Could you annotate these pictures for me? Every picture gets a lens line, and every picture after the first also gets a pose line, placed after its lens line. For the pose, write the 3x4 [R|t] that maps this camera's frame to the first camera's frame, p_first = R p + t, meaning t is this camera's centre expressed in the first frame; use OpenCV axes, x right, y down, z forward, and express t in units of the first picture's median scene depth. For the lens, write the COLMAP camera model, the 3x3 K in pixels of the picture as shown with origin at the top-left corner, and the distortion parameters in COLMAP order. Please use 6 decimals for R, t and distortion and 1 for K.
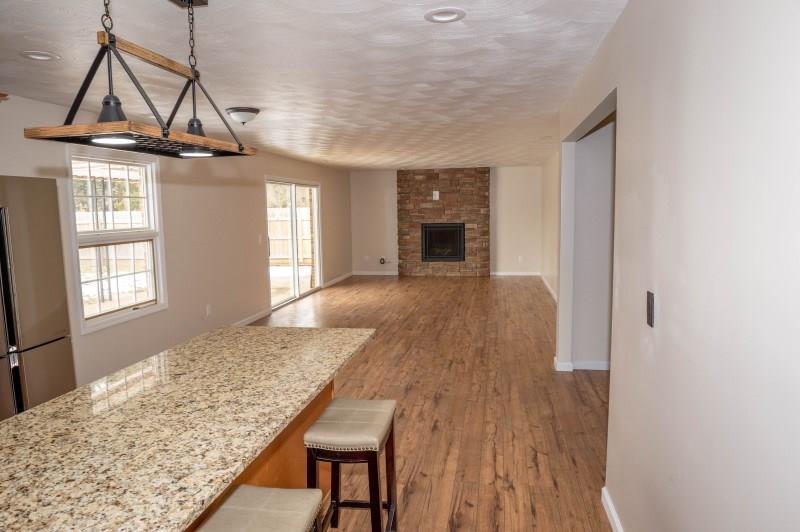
lens RADIAL K [[560.7, 0, 400.1], [0, 560.7, 267.4], [0, 0, 1]] dist [-0.046466, -0.000889]
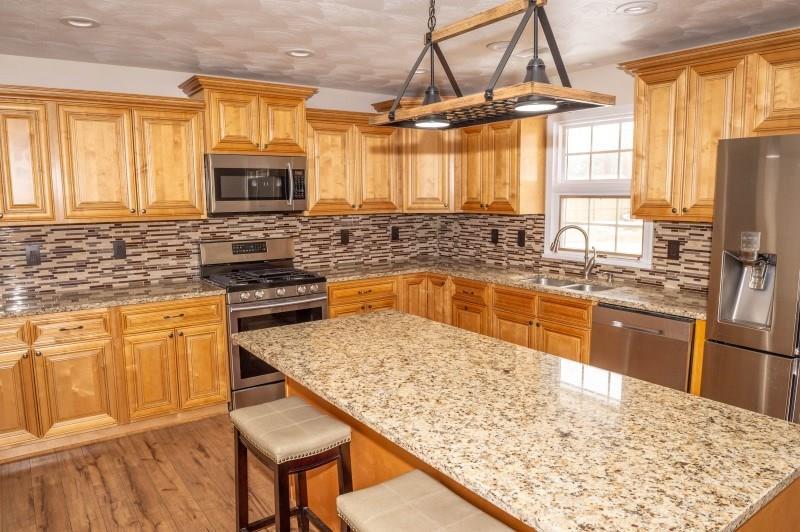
lens RADIAL K [[560.7, 0, 397.1], [0, 560.7, 266.2], [0, 0, 1]] dist [-0.046466, -0.000889]
pose [[-0.708888, 0.114434, -0.695977, 0.379941], [-0.051760, 0.975650, 0.213138, -0.175782], [0.703420, 0.187115, -0.685703, 1.744062]]
